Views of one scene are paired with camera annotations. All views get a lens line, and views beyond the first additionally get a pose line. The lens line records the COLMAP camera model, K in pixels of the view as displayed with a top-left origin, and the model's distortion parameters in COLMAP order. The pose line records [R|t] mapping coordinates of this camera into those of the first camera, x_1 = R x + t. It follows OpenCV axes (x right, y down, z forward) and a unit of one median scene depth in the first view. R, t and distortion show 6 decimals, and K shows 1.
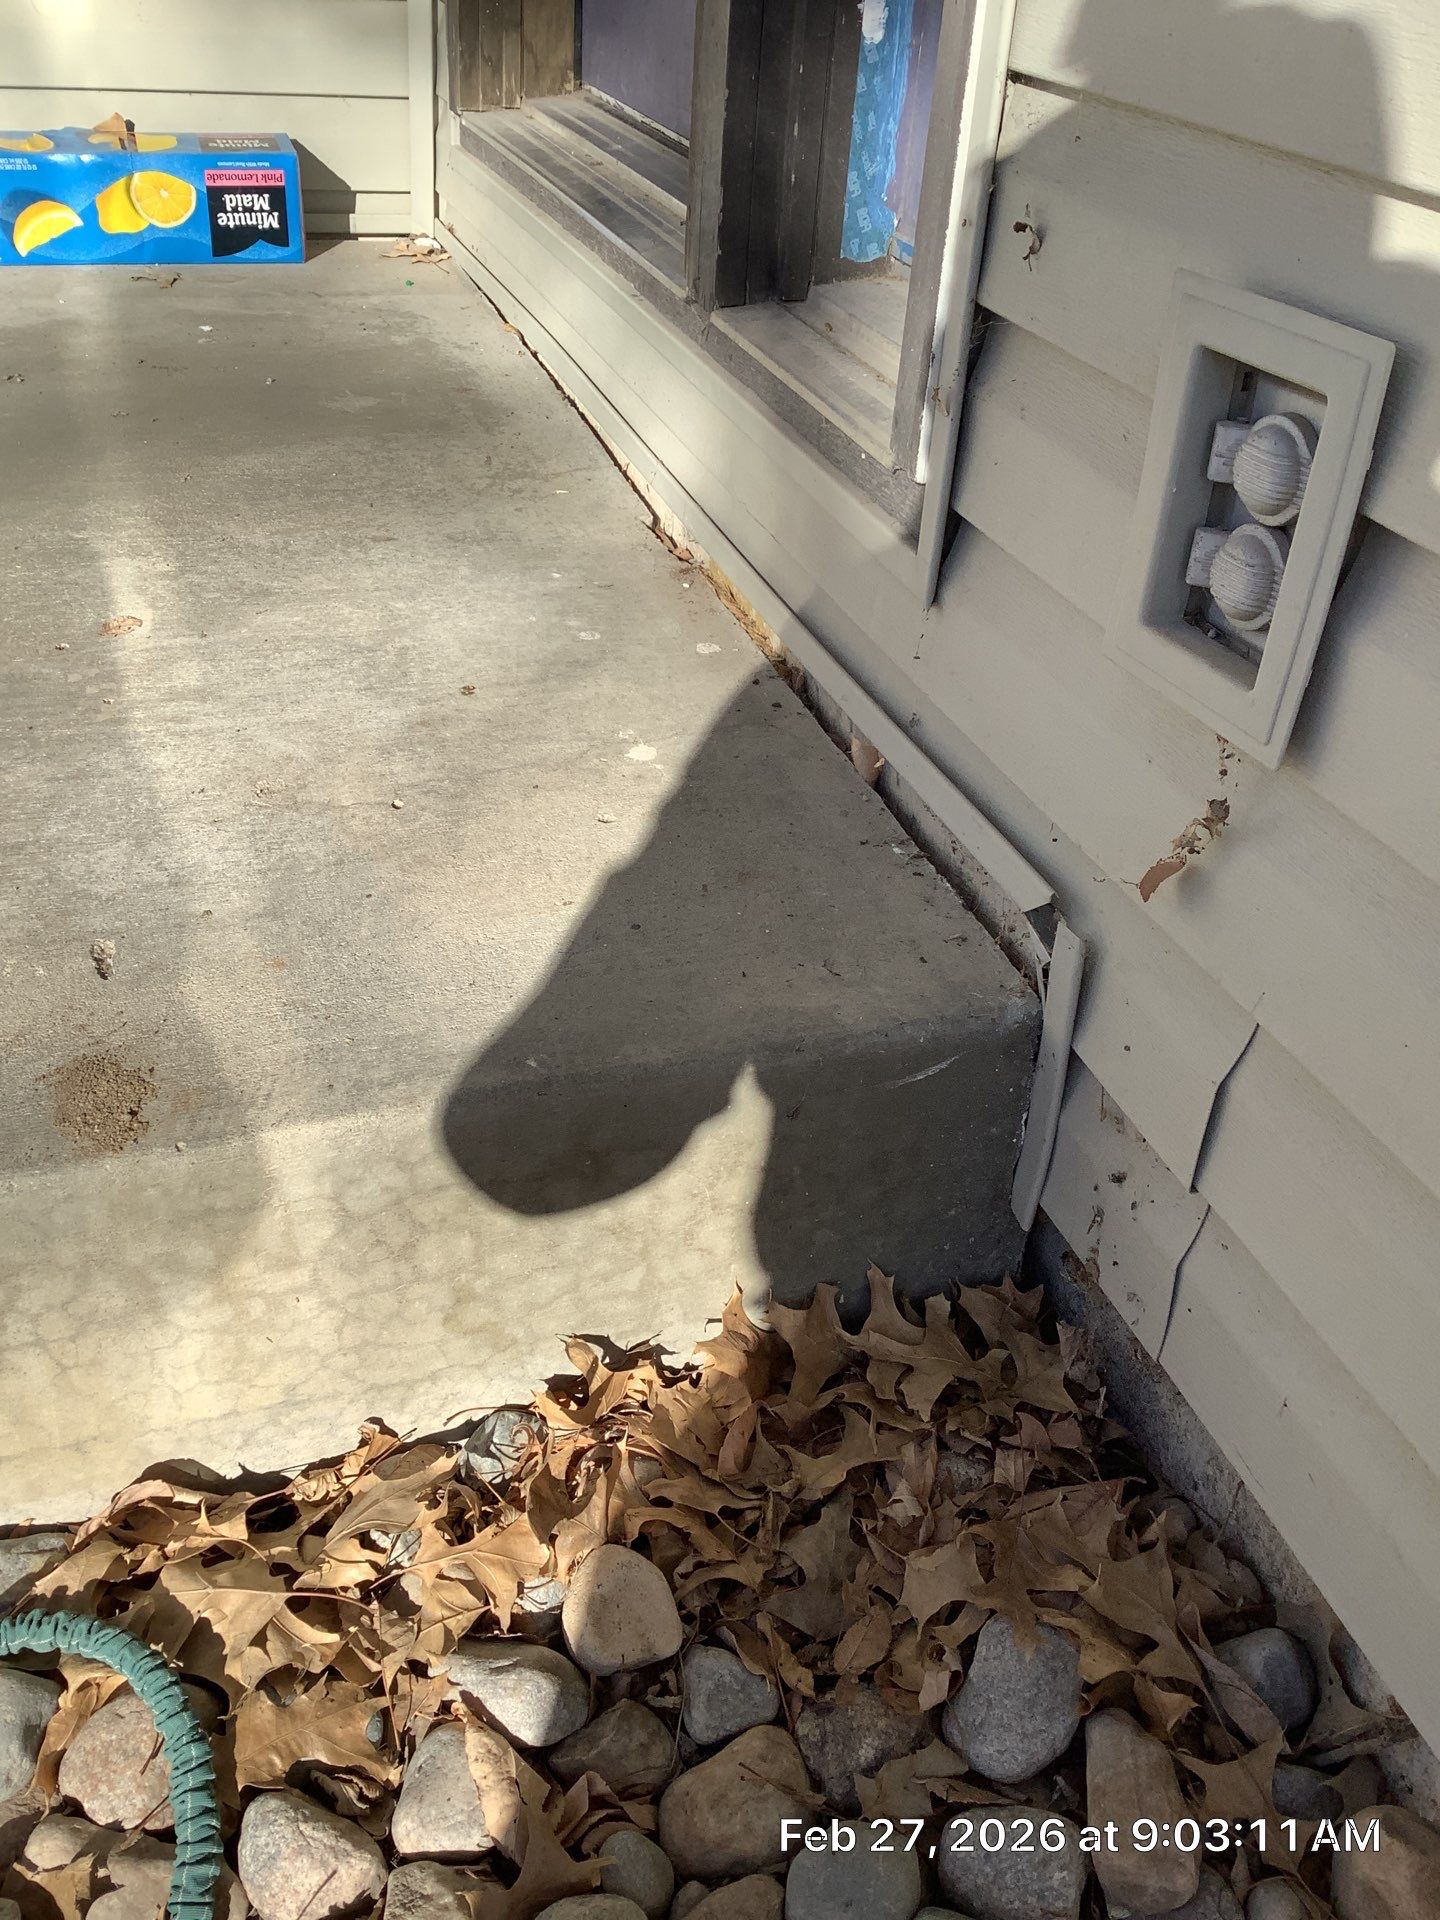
lens RADIAL K [[1708.3, 0, 718.1], [0, 1708.3, 972.5], [0, 0, 1]] dist [0.077139, -0.145202]
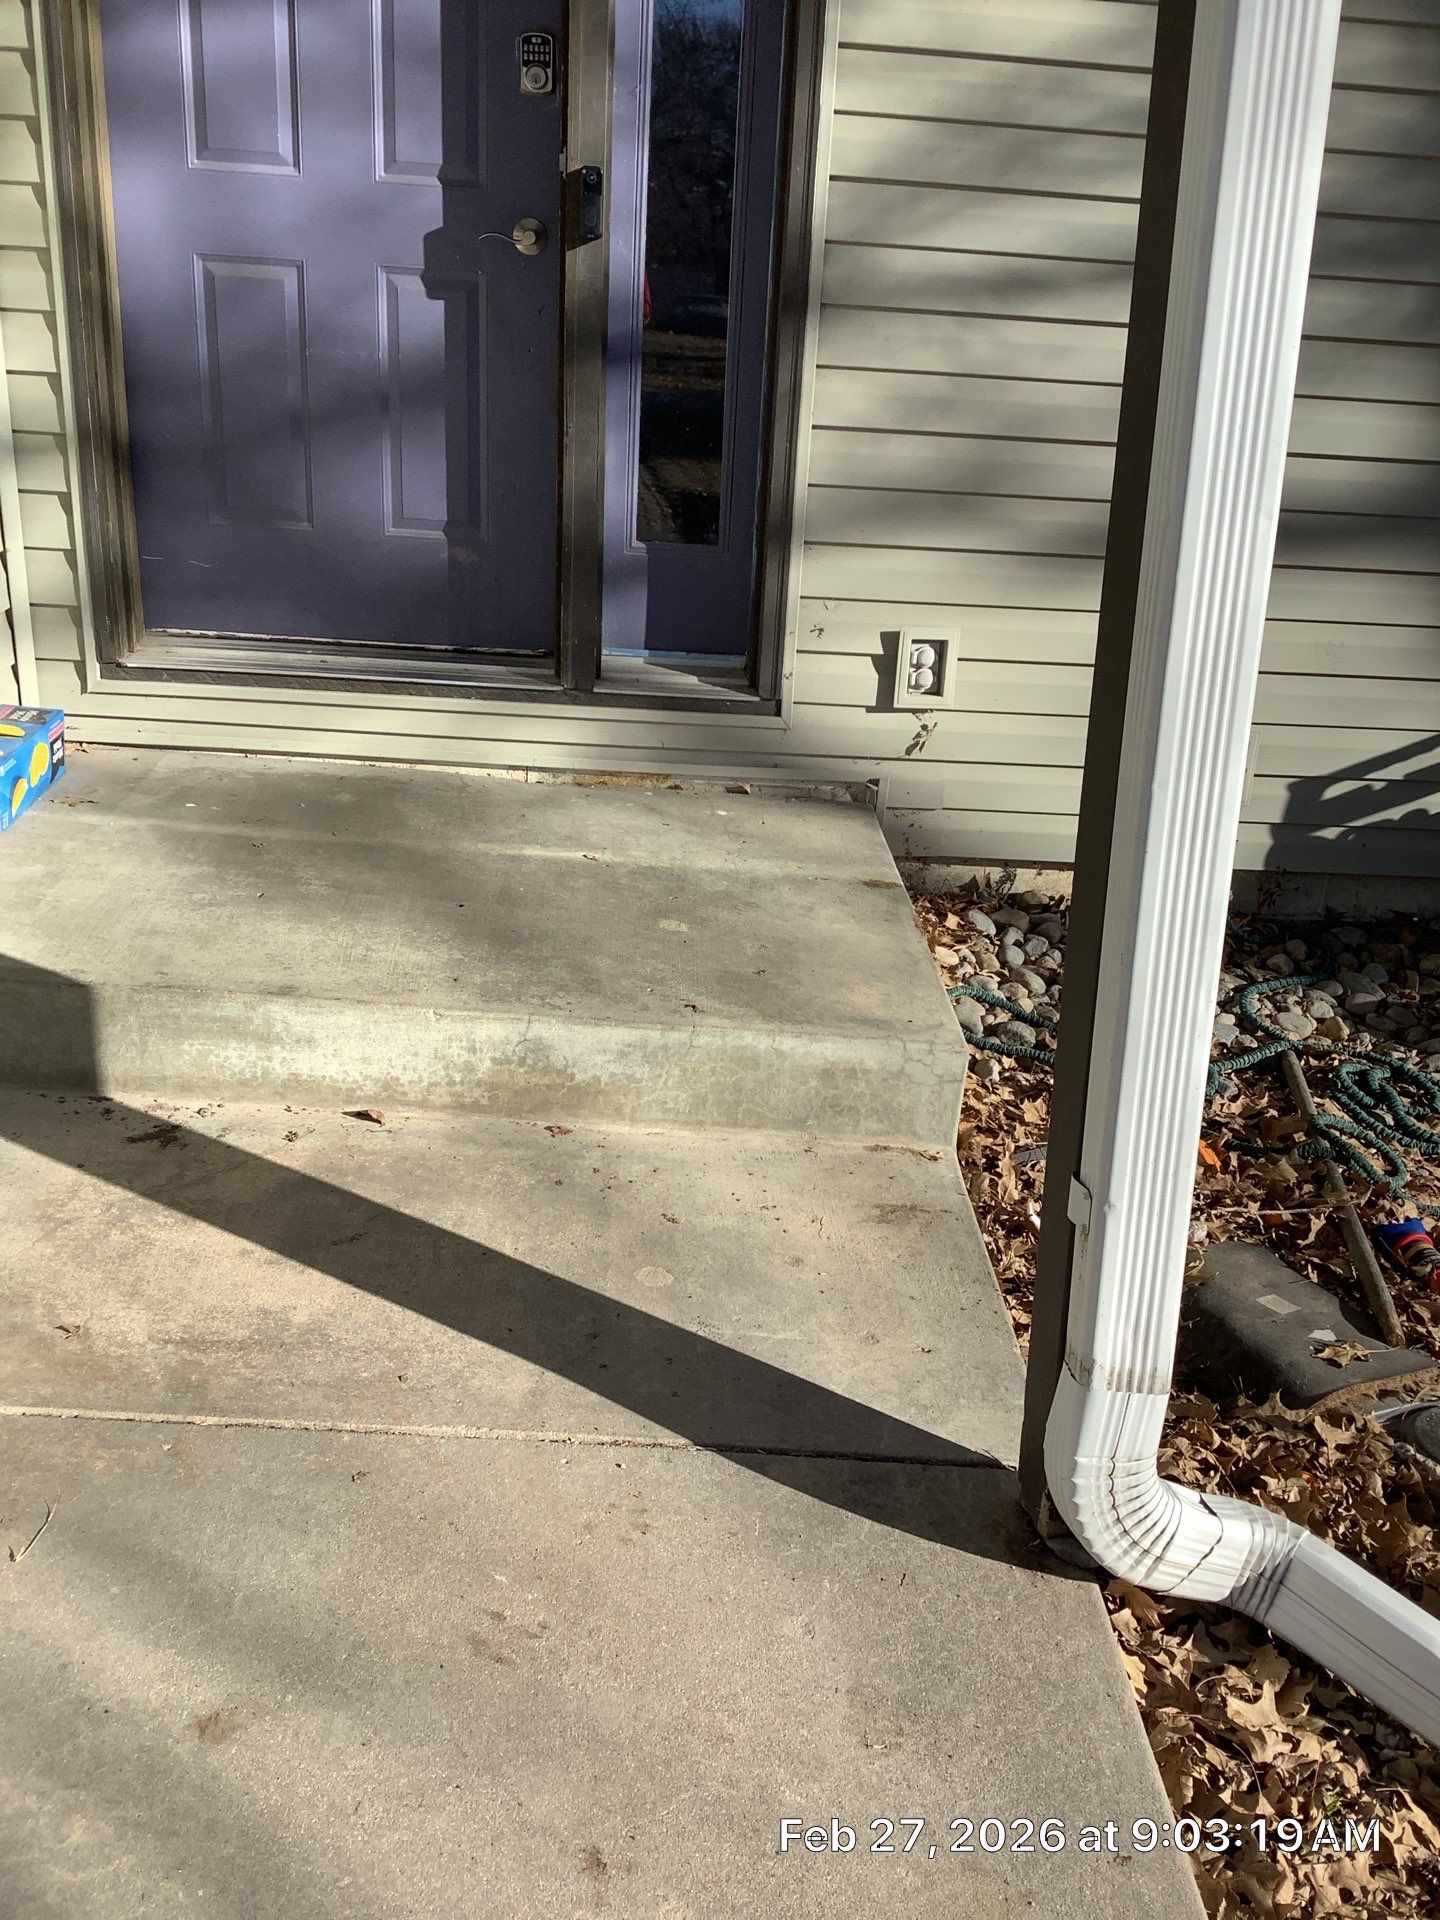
lens RADIAL K [[1708.3, 0, 728.7], [0, 1708.3, 943.7], [0, 0, 1]] dist [0.077139, -0.145202]
pose [[0.261051, -0.404348, 0.876559, -2.623407], [0.491803, 0.837072, 0.239667, -0.614048], [-0.830651, 0.368529, 0.417378, -0.185489]]
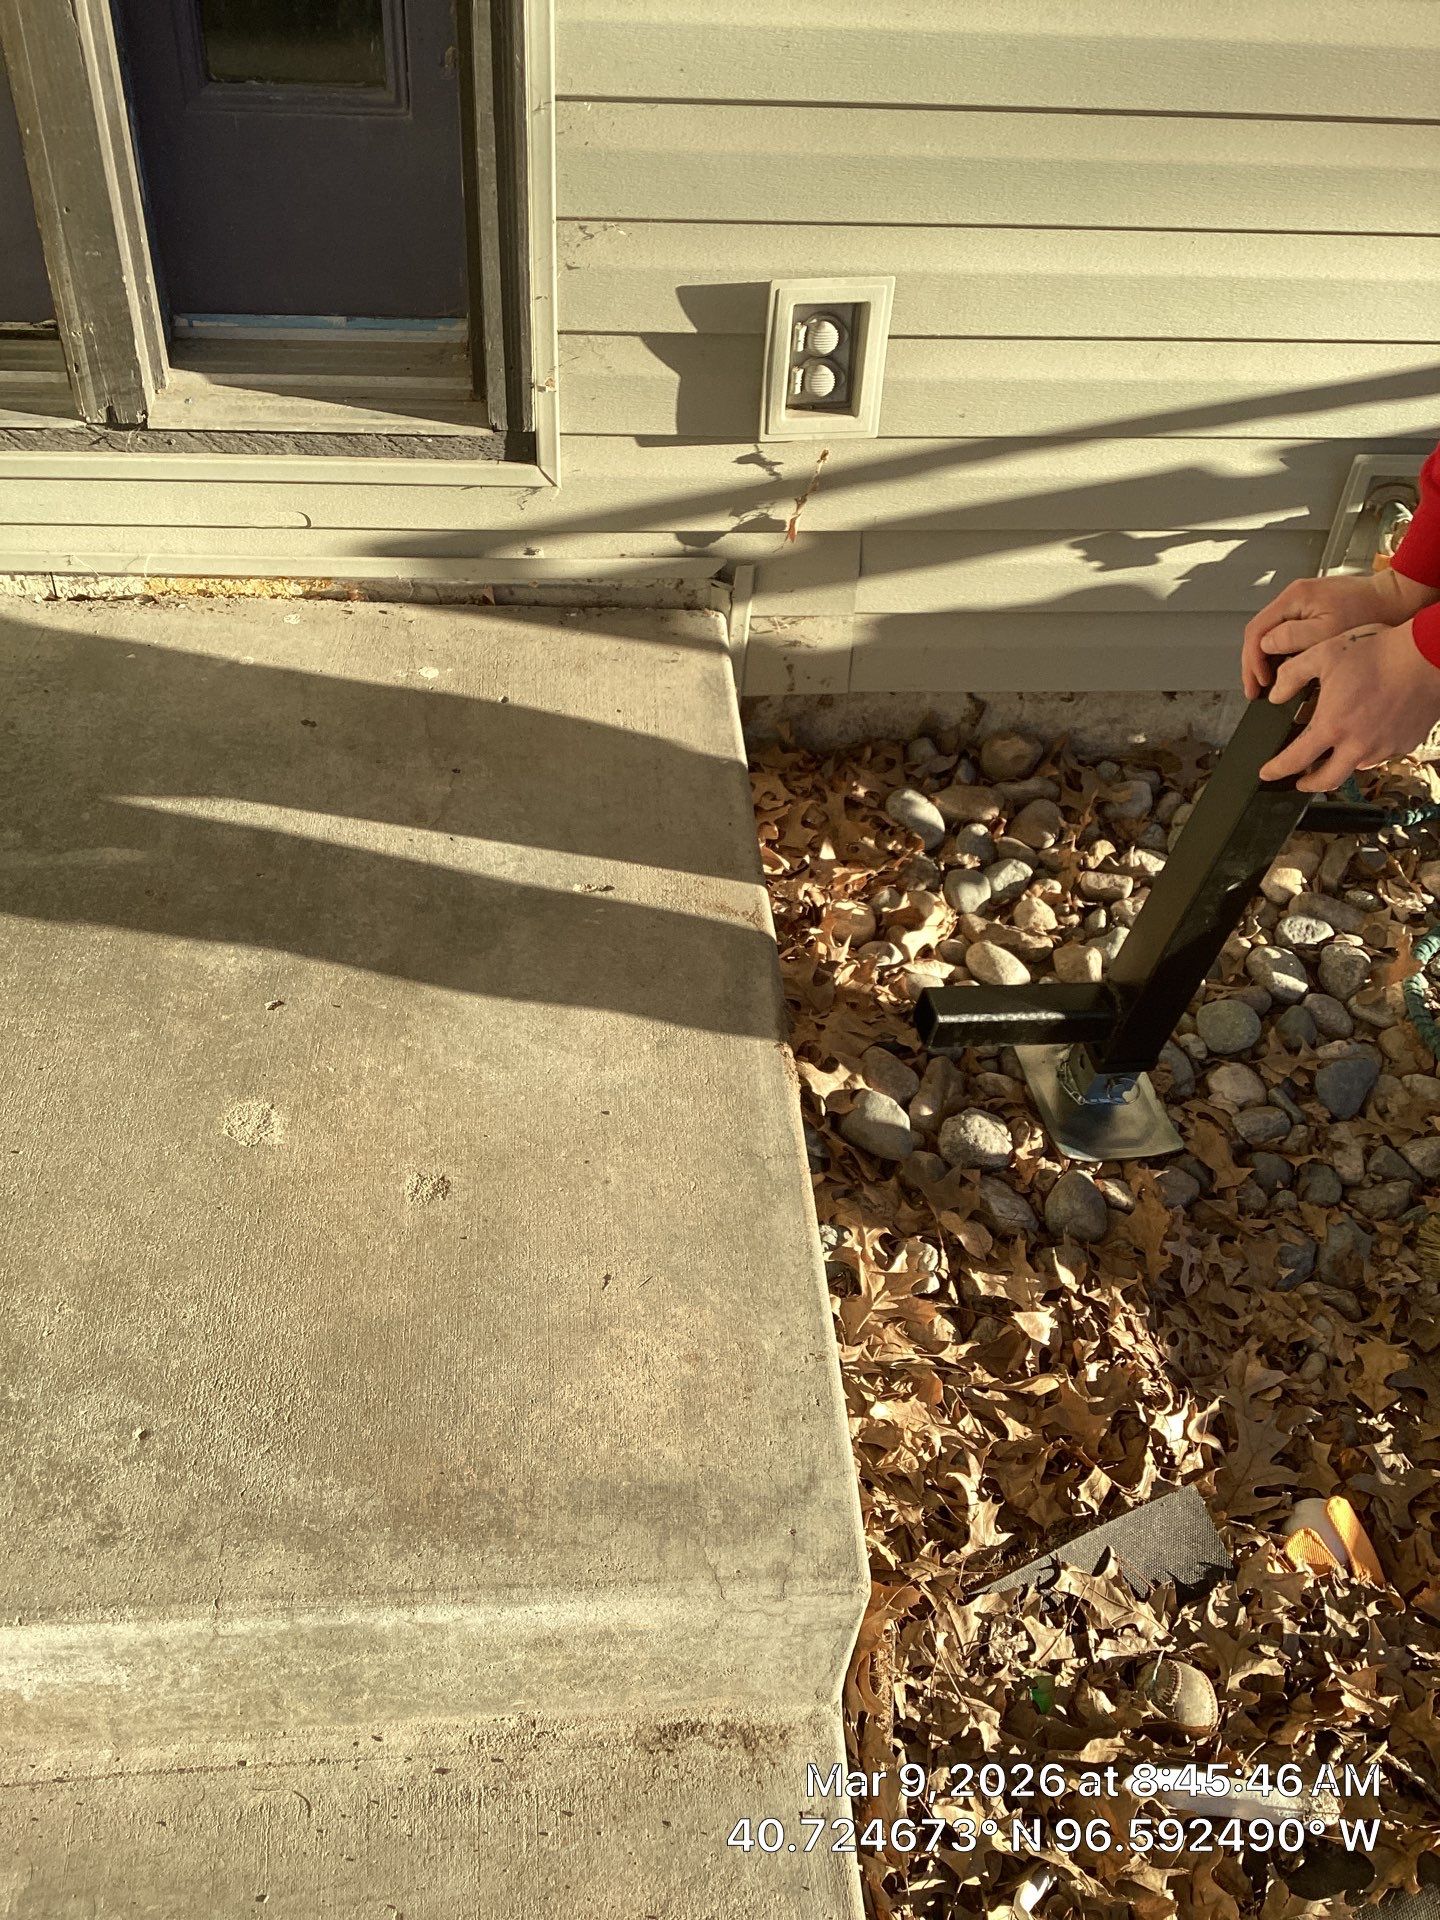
lens RADIAL K [[1708.3, 0, 702.0], [0, 1708.3, 966.3], [0, 0, 1]] dist [0.077139, -0.145202]
pose [[0.234708, -0.697783, 0.676765, -1.169988], [0.502127, 0.683165, 0.530240, -0.614334], [-0.832335, 0.215370, 0.510720, 0.029320]]
